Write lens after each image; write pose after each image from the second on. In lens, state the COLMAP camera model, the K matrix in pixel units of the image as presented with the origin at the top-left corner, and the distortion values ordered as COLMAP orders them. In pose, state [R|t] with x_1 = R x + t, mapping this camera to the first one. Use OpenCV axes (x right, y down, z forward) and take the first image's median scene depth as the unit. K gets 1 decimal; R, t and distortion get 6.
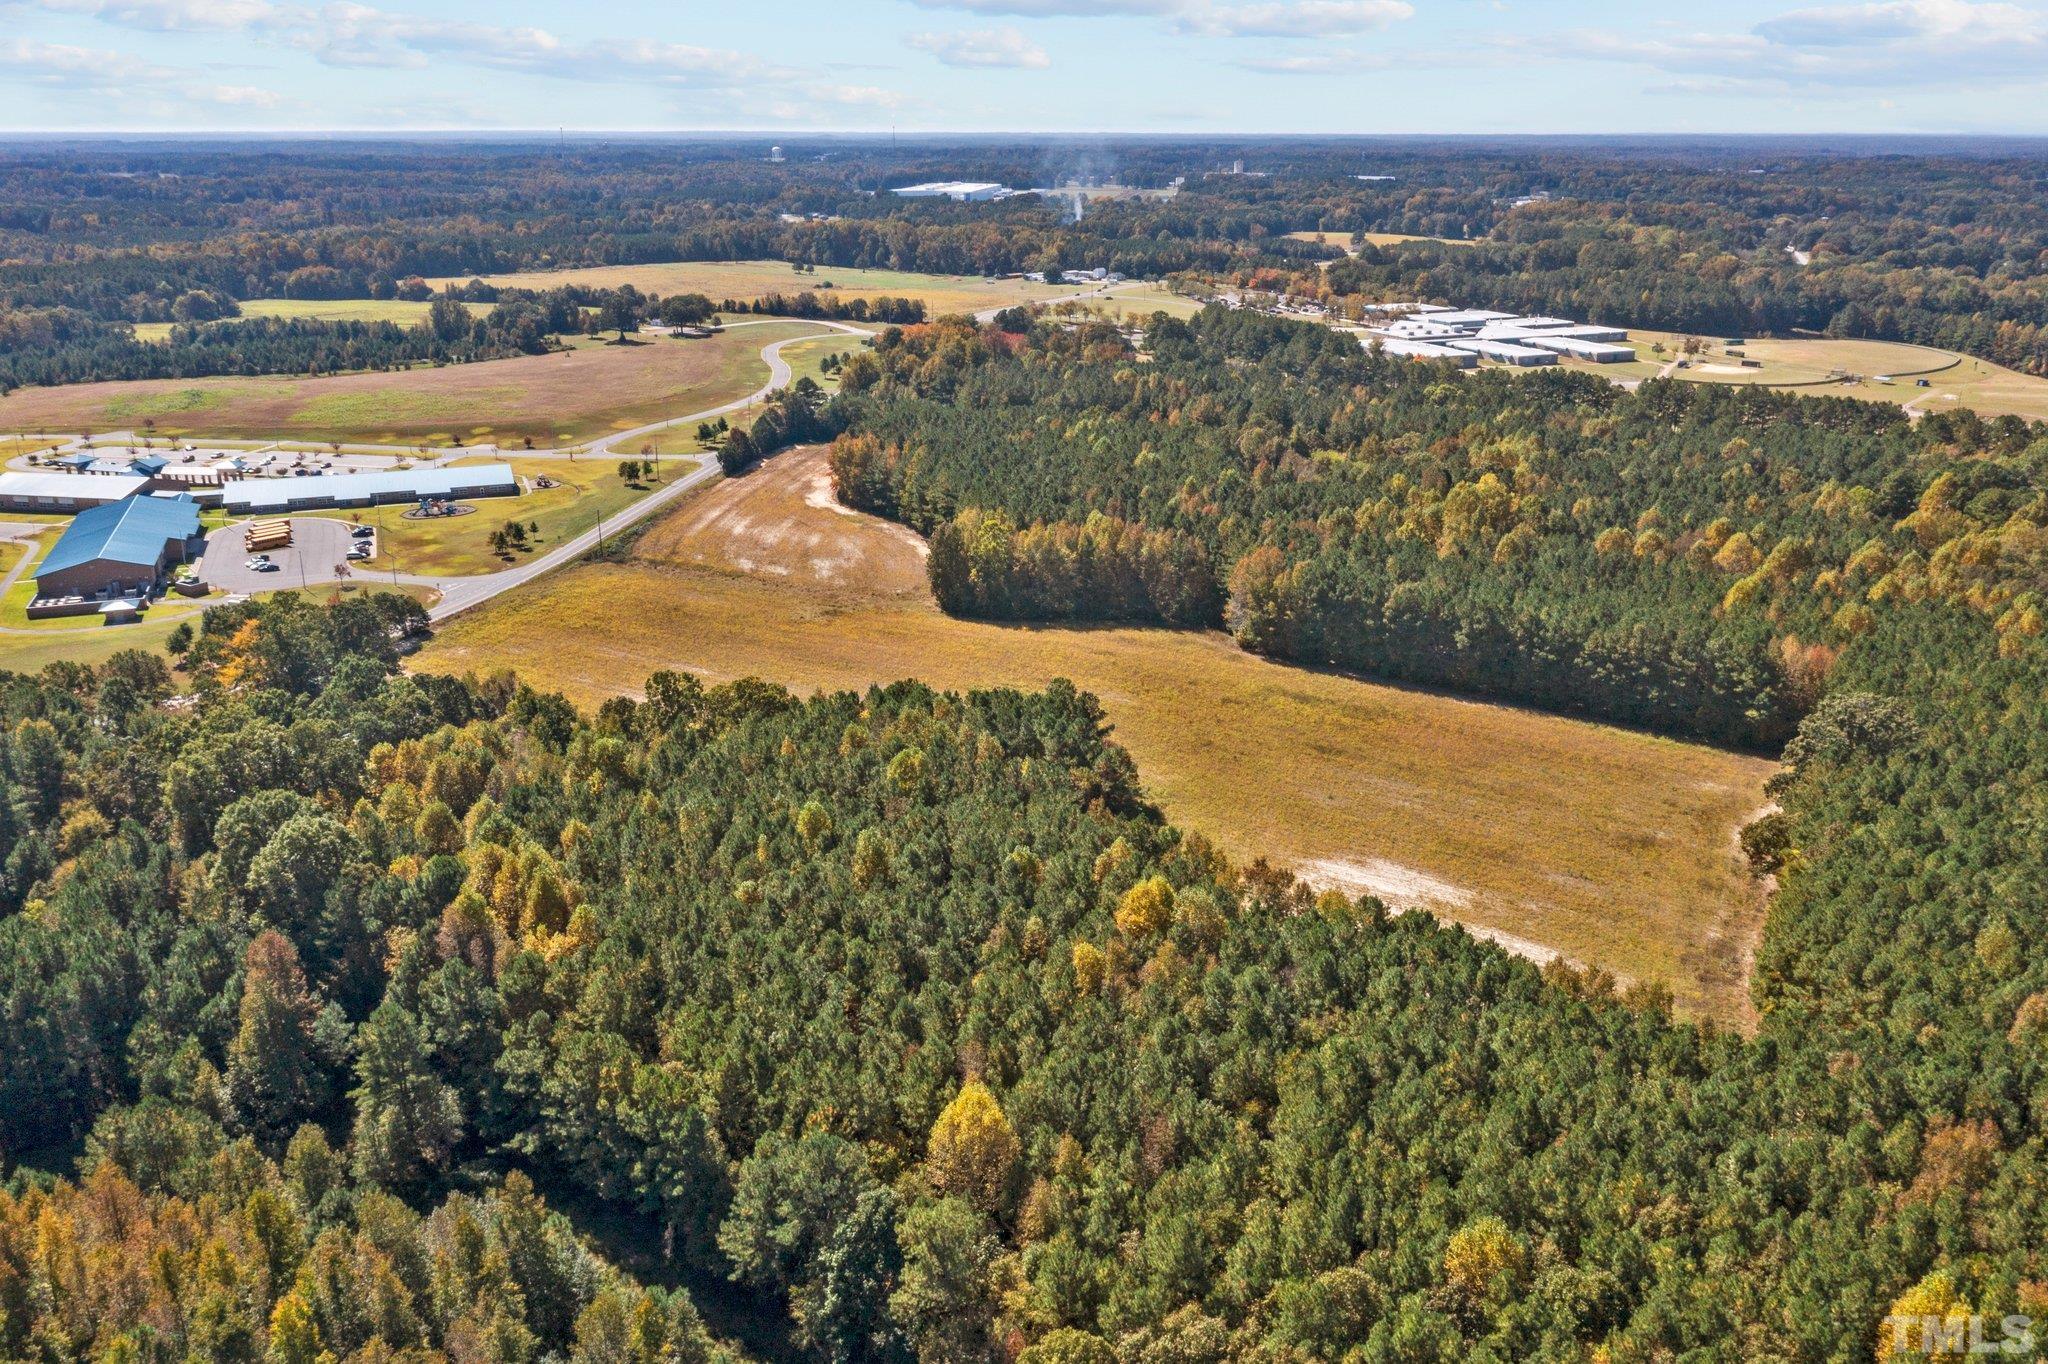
lens RADIAL K [[1633.5, 0, 1039.9], [0, 1633.5, 671.6], [0, 0, 1]] dist [-0.004257, -0.000799]
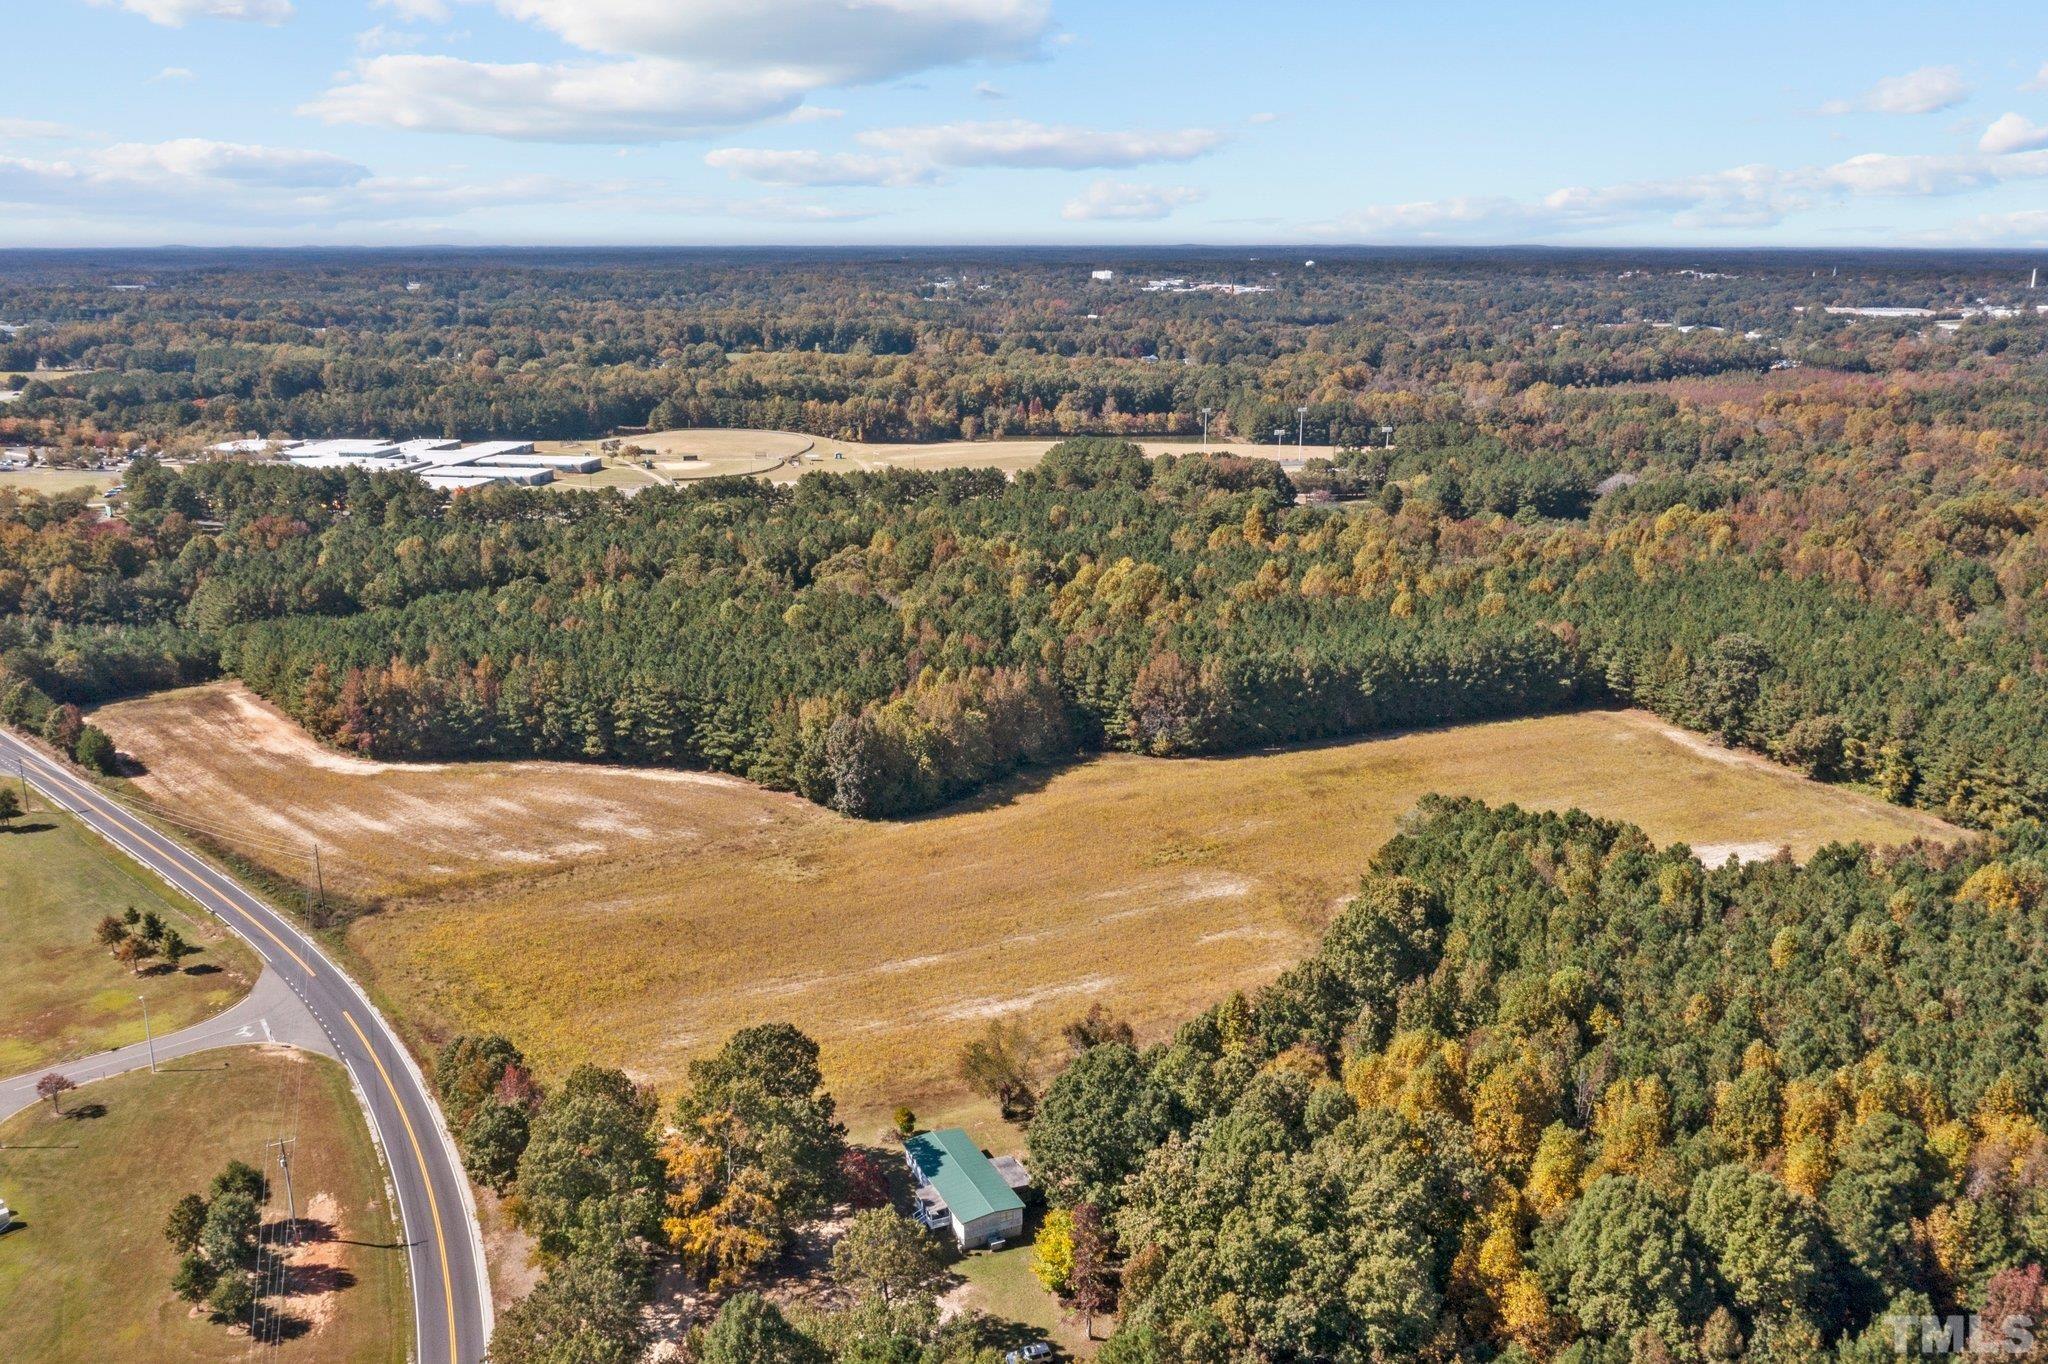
lens RADIAL K [[1636.8, 0, 1006.9], [0, 1636.8, 640.0], [0, 0, 1]] dist [-0.007275, 0.012155]
pose [[0.564417, -0.198556, 0.801255, -0.312570], [0.264080, 0.963064, 0.052631, -0.070496], [-0.782110, 0.181890, 0.596004, 0.204062]]
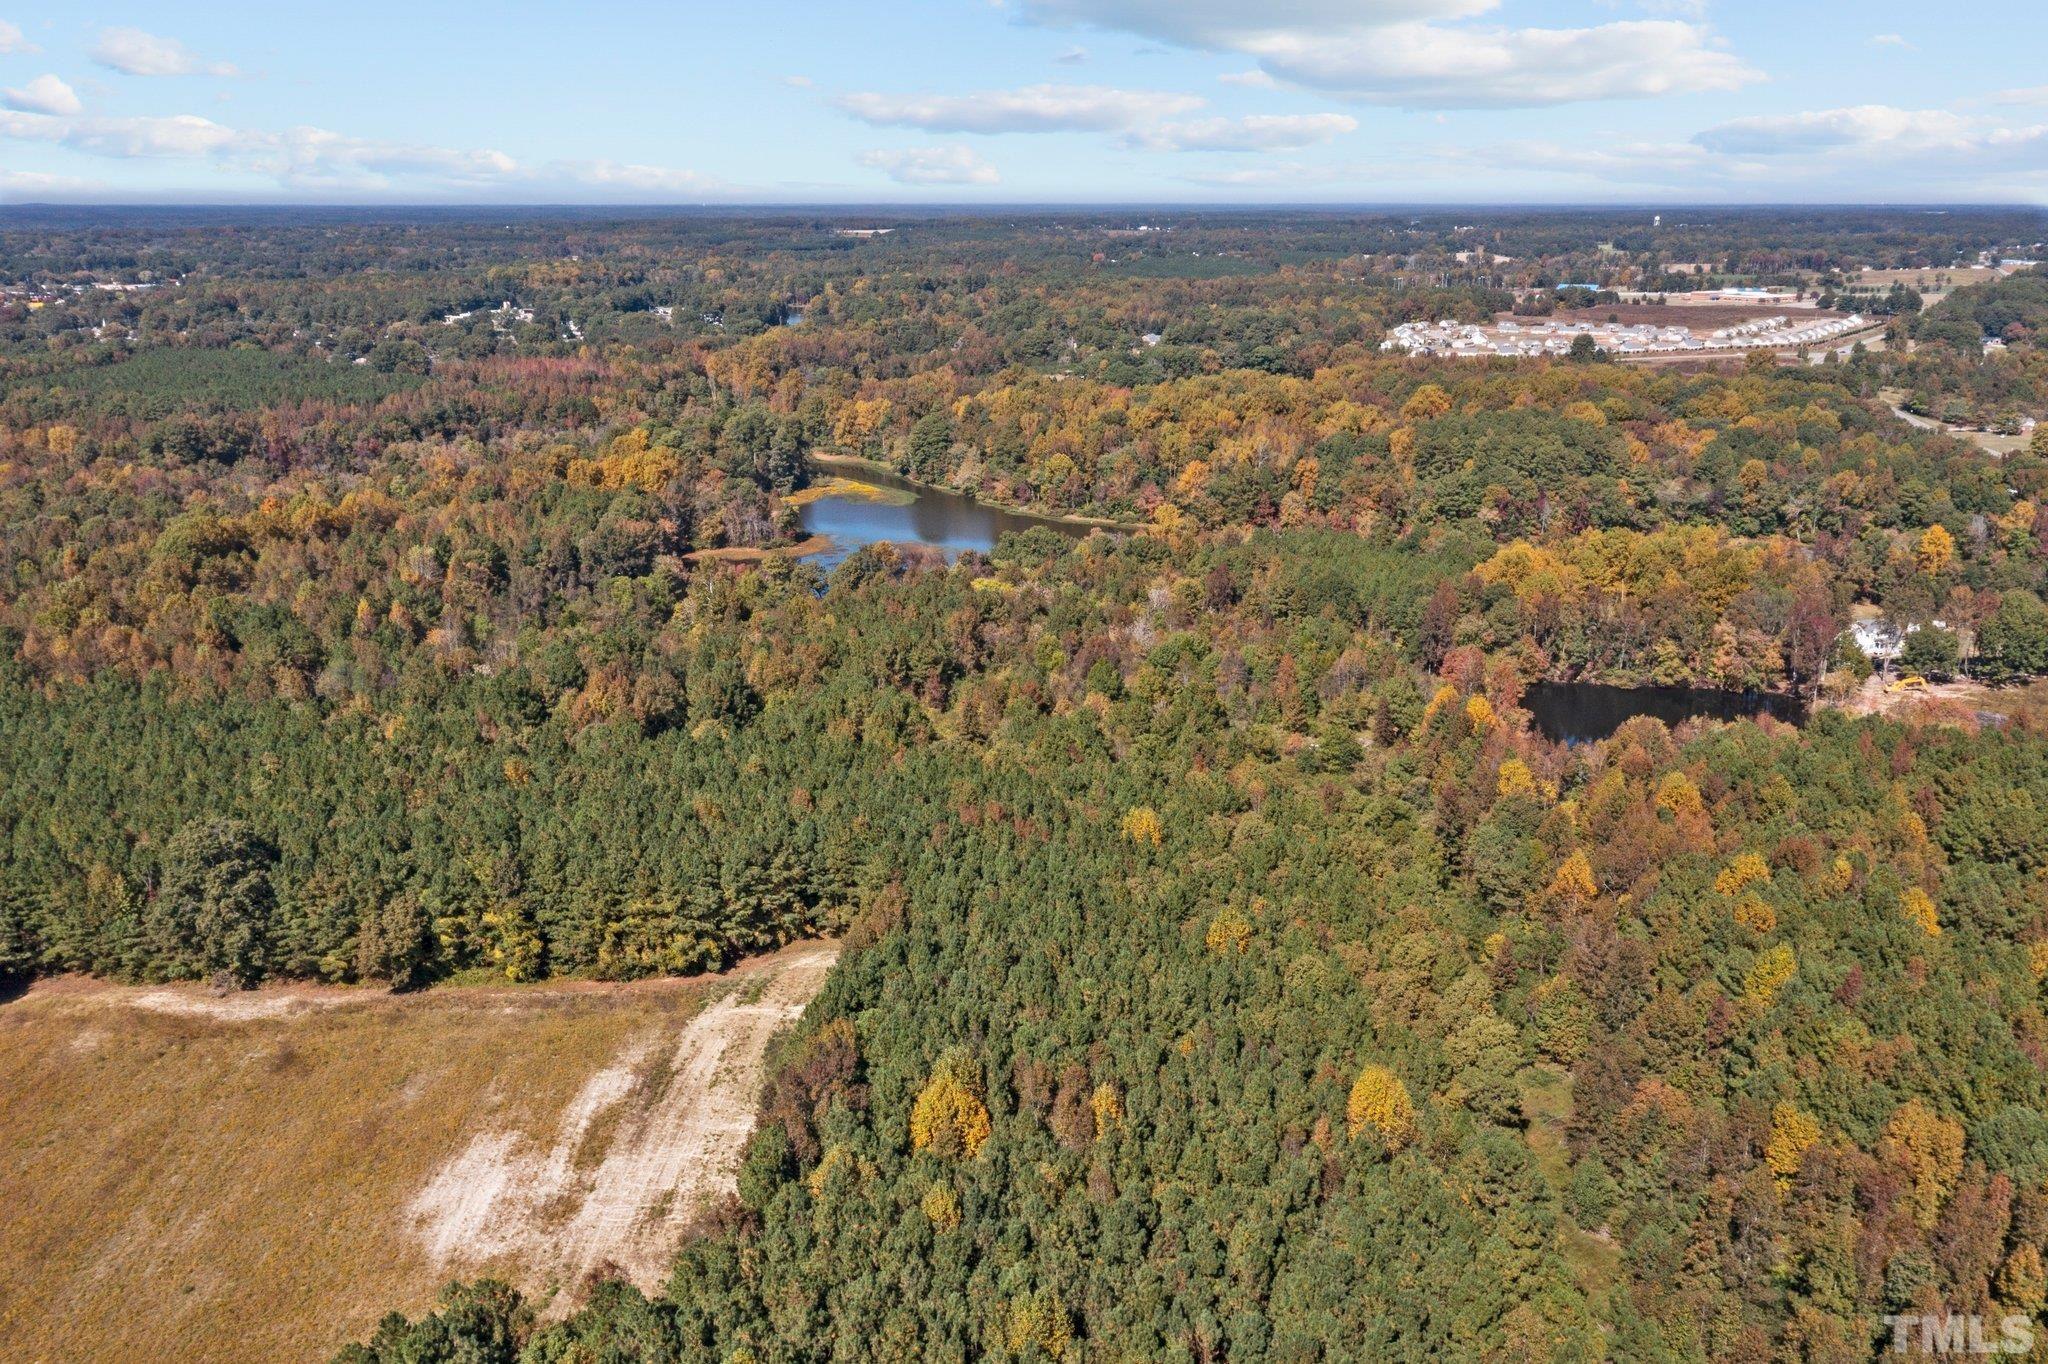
lens RADIAL K [[1636.8, 0, 1034.2], [0, 1636.8, 672.2], [0, 0, 1]] dist [-0.007275, 0.012155]
pose [[-0.542628, -0.236510, 0.805989, -0.152128], [0.265858, 0.861853, 0.431890, -0.105427], [-0.796790, 0.448634, -0.404787, 0.301688]]
